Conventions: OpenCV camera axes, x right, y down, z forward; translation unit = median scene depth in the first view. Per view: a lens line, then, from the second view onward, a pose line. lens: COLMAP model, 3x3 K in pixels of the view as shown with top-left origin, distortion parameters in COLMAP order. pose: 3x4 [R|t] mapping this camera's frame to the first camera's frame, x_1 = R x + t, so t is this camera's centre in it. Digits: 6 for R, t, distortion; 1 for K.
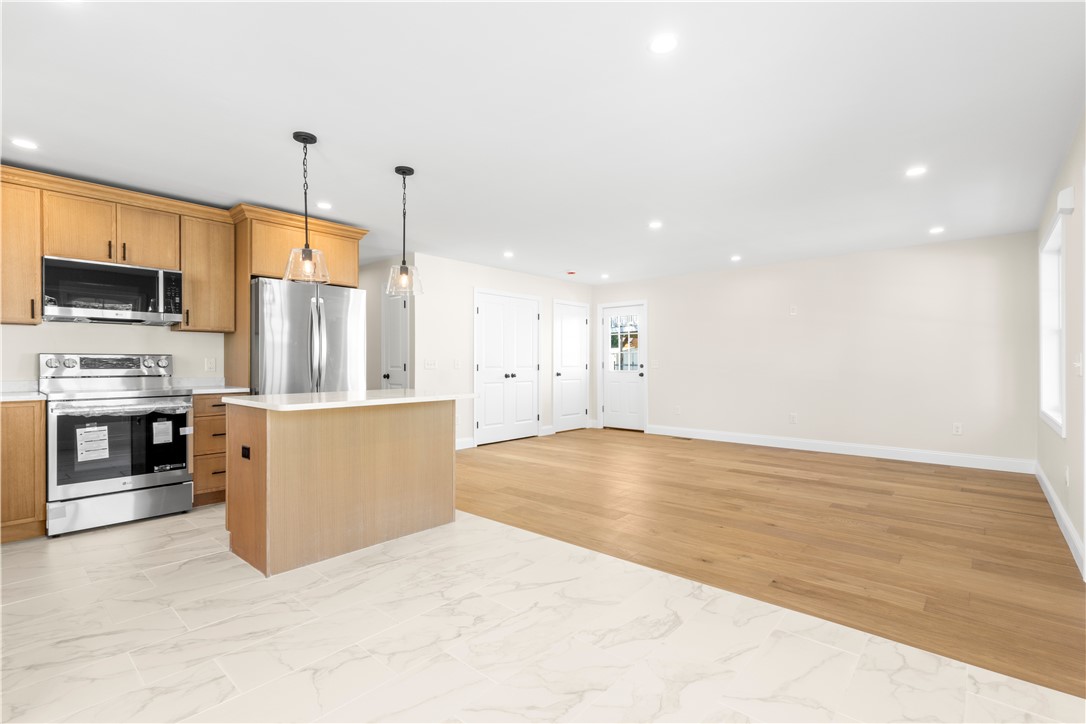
lens RADIAL K [[499.8, 0, 544.2], [0, 499.8, 363.1], [0, 0, 1]] dist [0.003475, 0.000557]
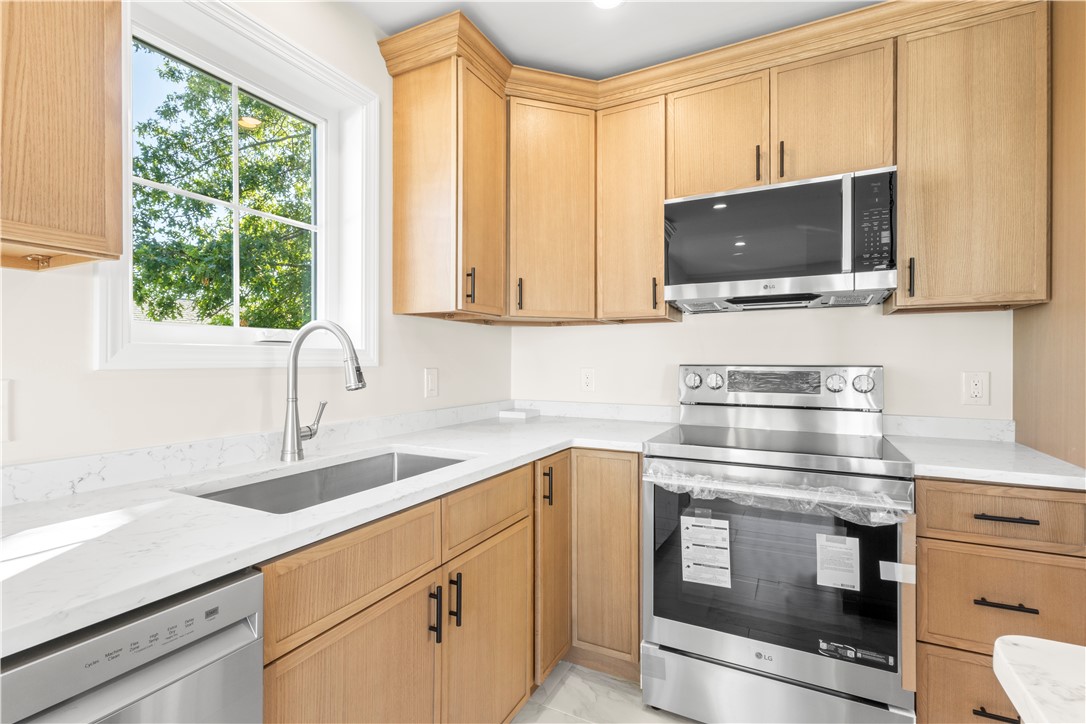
lens RADIAL K [[499.8, 0, 544.2], [0, 499.8, 363.1], [0, 0, 1]] dist [0.003475, 0.000557]
pose [[0.247976, 0.003706, -0.968759, -0.360562], [0.001457, 0.999990, 0.004199, -0.020398], [0.968765, -0.002453, 0.247968, 0.563159]]
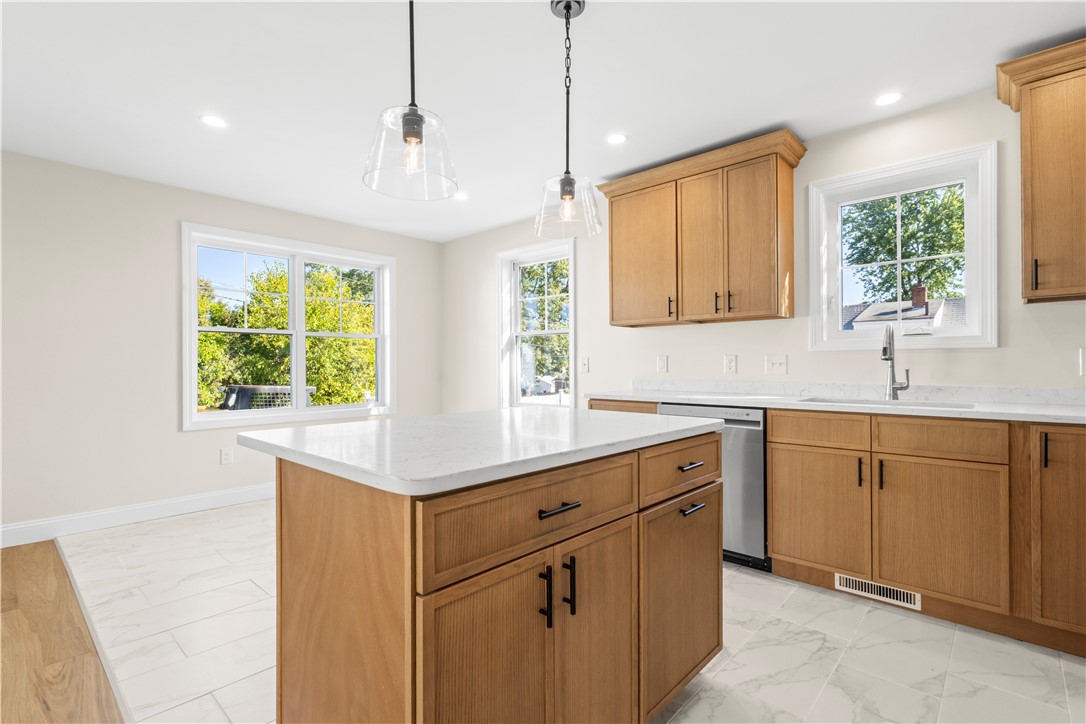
lens RADIAL K [[503.5, 0, 541.8], [0, 503.5, 365.2], [0, 0, 1]] dist [-0.000097, 0.000252]
pose [[-0.999699, 0.004838, 0.024034, -0.314899], [0.004756, 0.999983, -0.003483, 0.003934], [-0.024051, -0.003368, -0.999705, 1.115309]]
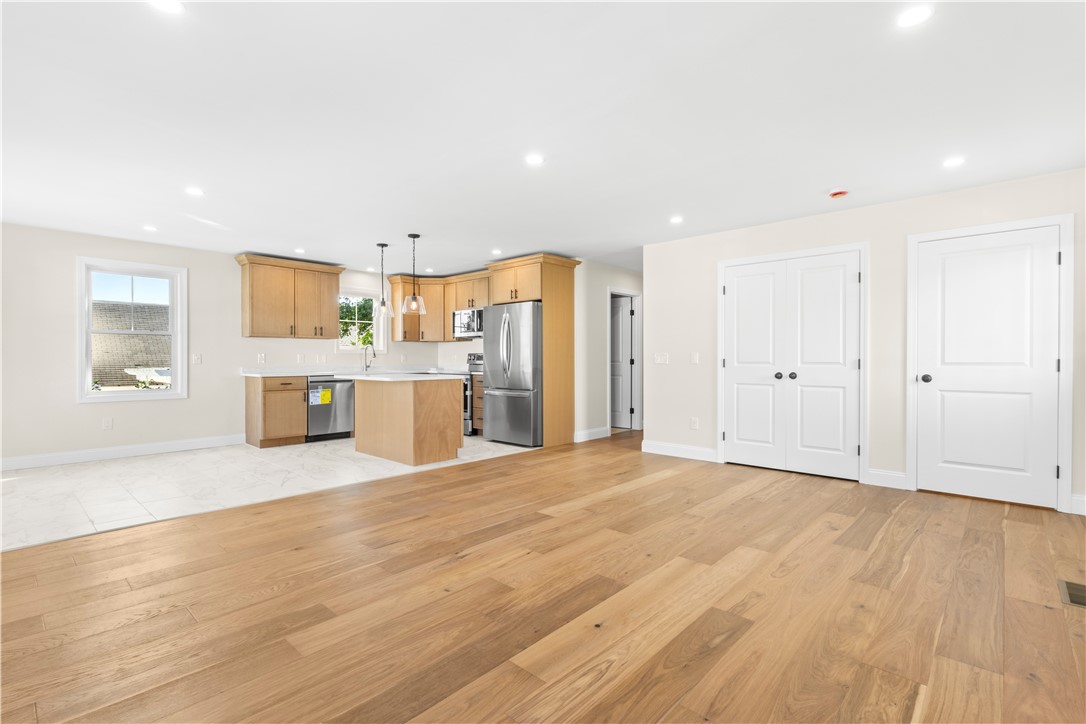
lens RADIAL K [[499.8, 0, 544.2], [0, 499.8, 363.1], [0, 0, 1]] dist [0.003475, 0.000557]
pose [[-0.019738, 0.008496, -0.999769, 1.038576], [0.000429, 0.999964, 0.008489, 0.003483], [0.999805, -0.000261, -0.019741, 1.156507]]
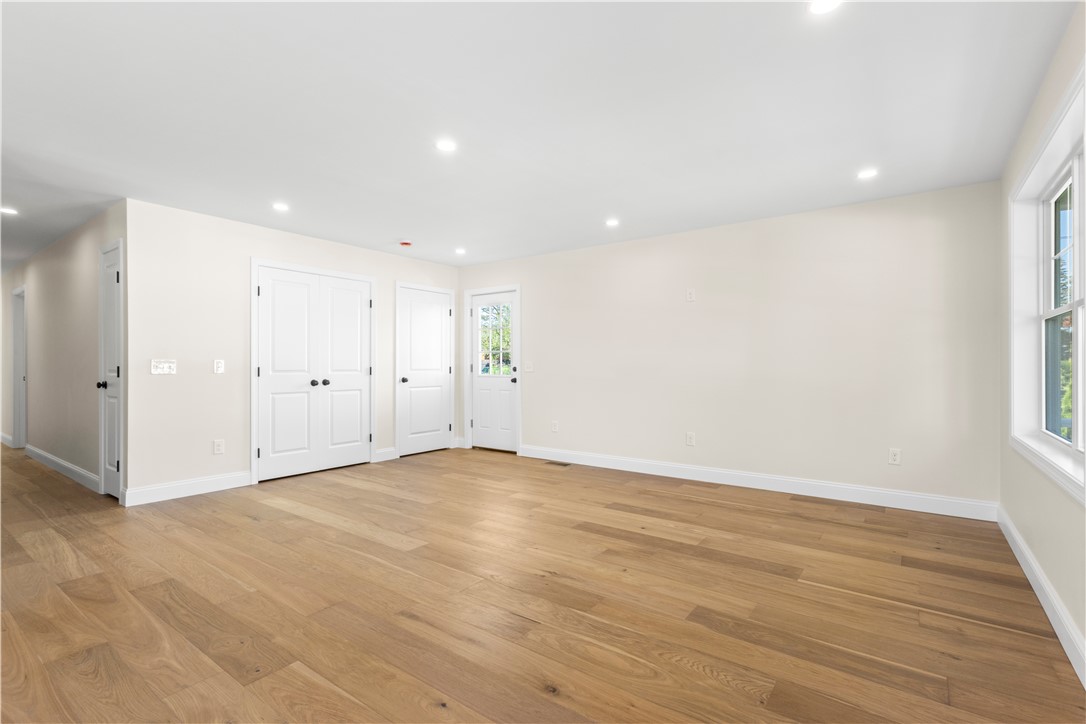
lens RADIAL K [[503.5, 0, 541.8], [0, 503.5, 365.2], [0, 0, 1]] dist [-0.000097, 0.000252]
pose [[0.996515, -0.000015, 0.083411, 0.325928], [0.000062, 1.000000, -0.000564, 0.000124], [-0.083411, 0.000567, 0.996515, 0.404929]]
